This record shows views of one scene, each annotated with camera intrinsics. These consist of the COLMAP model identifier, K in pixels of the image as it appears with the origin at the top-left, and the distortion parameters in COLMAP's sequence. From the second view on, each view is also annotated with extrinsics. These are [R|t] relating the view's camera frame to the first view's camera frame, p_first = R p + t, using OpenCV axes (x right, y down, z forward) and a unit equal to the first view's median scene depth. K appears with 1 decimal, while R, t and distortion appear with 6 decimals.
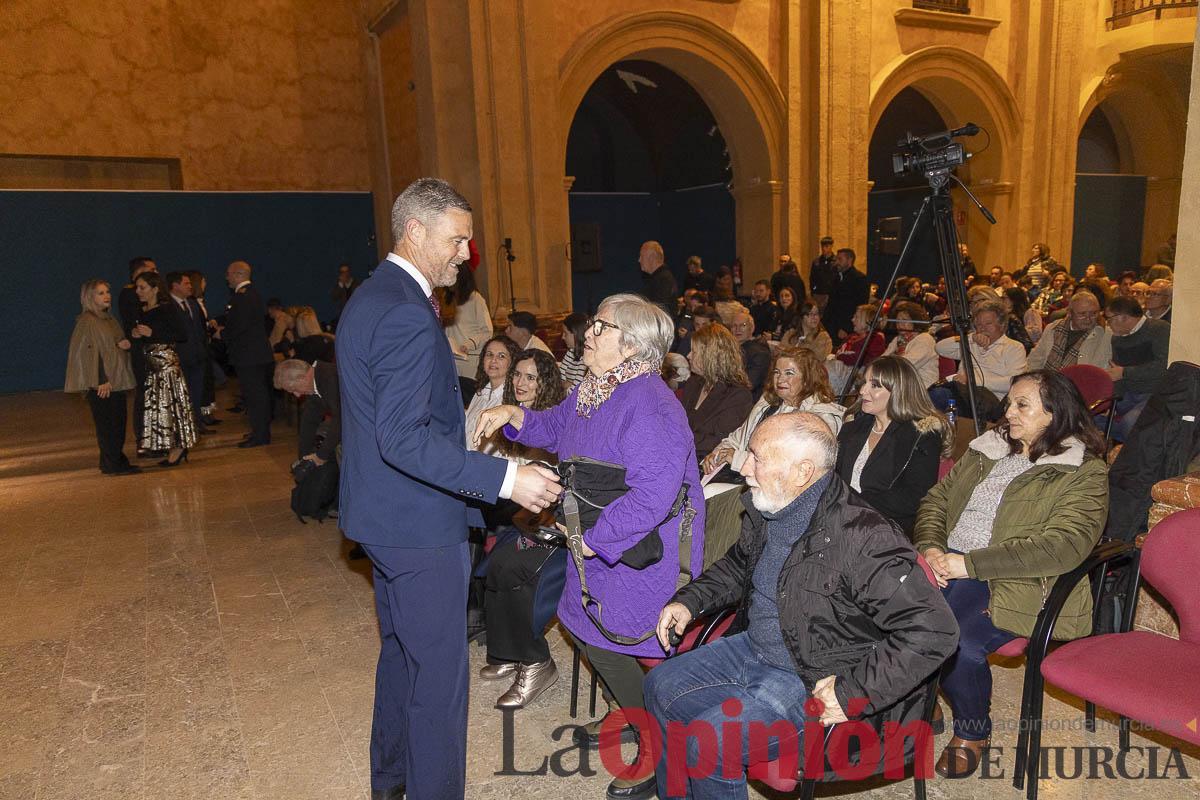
lens RADIAL K [[811.2, 0, 600.0], [0, 811.2, 400.0], [0, 0, 1]] dist [0.008253, 0.001046]
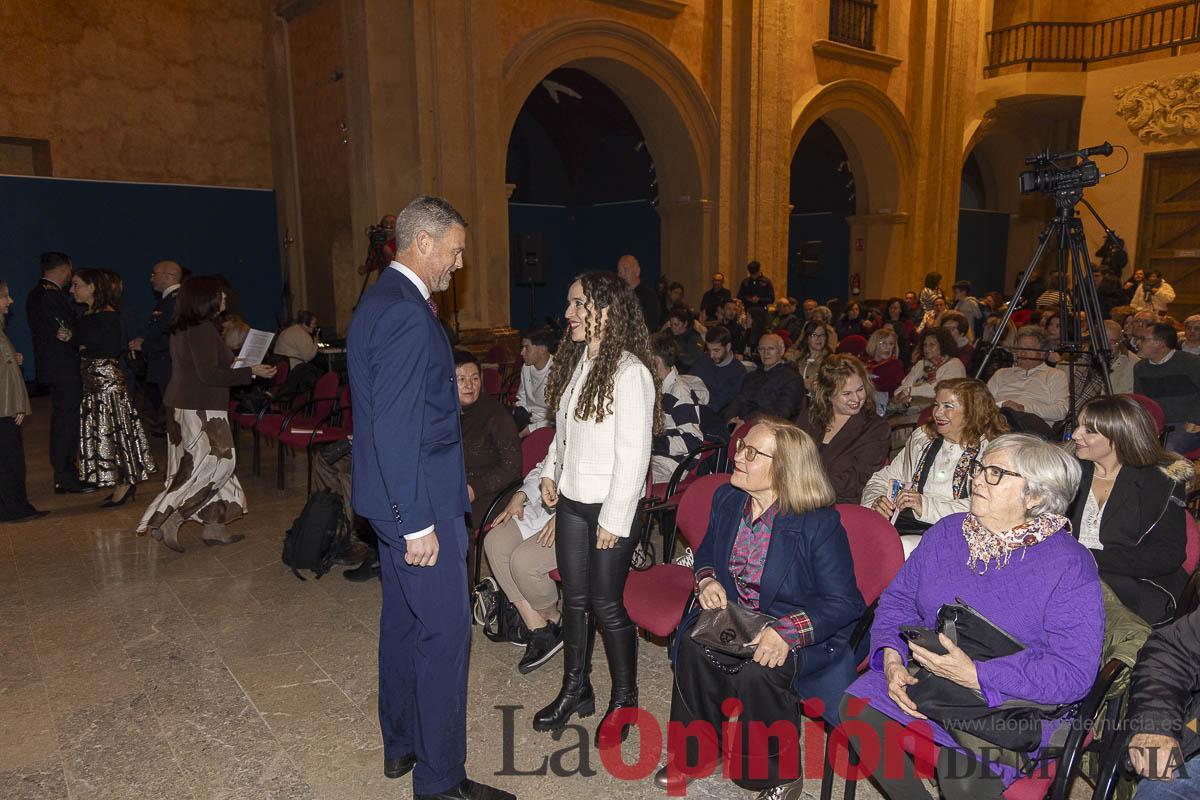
lens RADIAL K [[801.3, 0, 600.0], [0, 801.3, 400.0], [0, 0, 1]] dist [0.002349, 0.001564]
pose [[0.984411, 0.005567, 0.175797, -0.086135], [-0.002721, 0.999861, -0.016425, -0.006953], [-0.175864, 0.015690, 0.984289, 0.057238]]
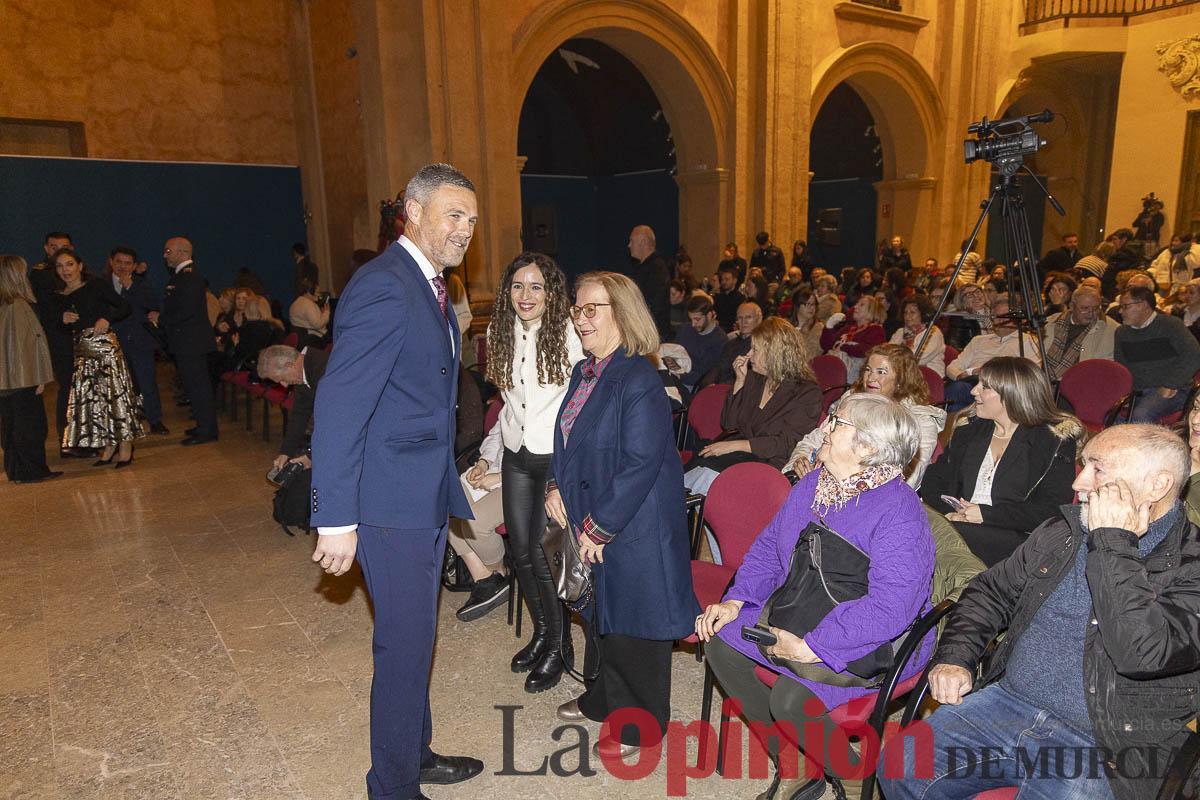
lens RADIAL K [[801.3, 0, 600.0], [0, 801.3, 400.0], [0, 0, 1]] dist [0.002349, 0.001564]
pose [[0.992578, -0.002751, 0.121583, -0.054621], [0.000297, 0.999796, 0.020192, -0.005308], [-0.121613, -0.020006, 0.992376, 0.036340]]
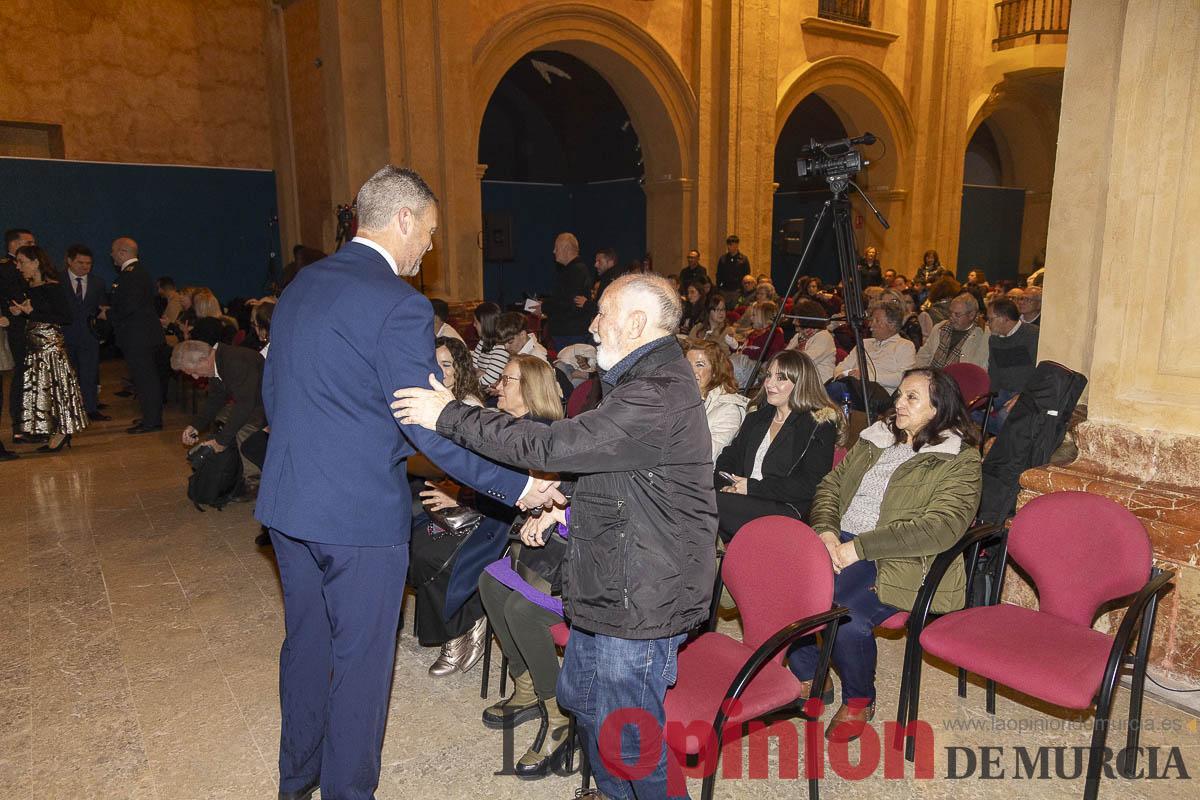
lens RADIAL K [[811.2, 0, 600.0], [0, 811.2, 400.0], [0, 0, 1]] dist [0.008253, 0.001046]
pose [[0.993521, 0.014707, 0.112696, -0.001909], [-0.015854, 0.999831, 0.009285, 0.001145], [-0.112541, -0.011011, 0.993586, -0.005123]]
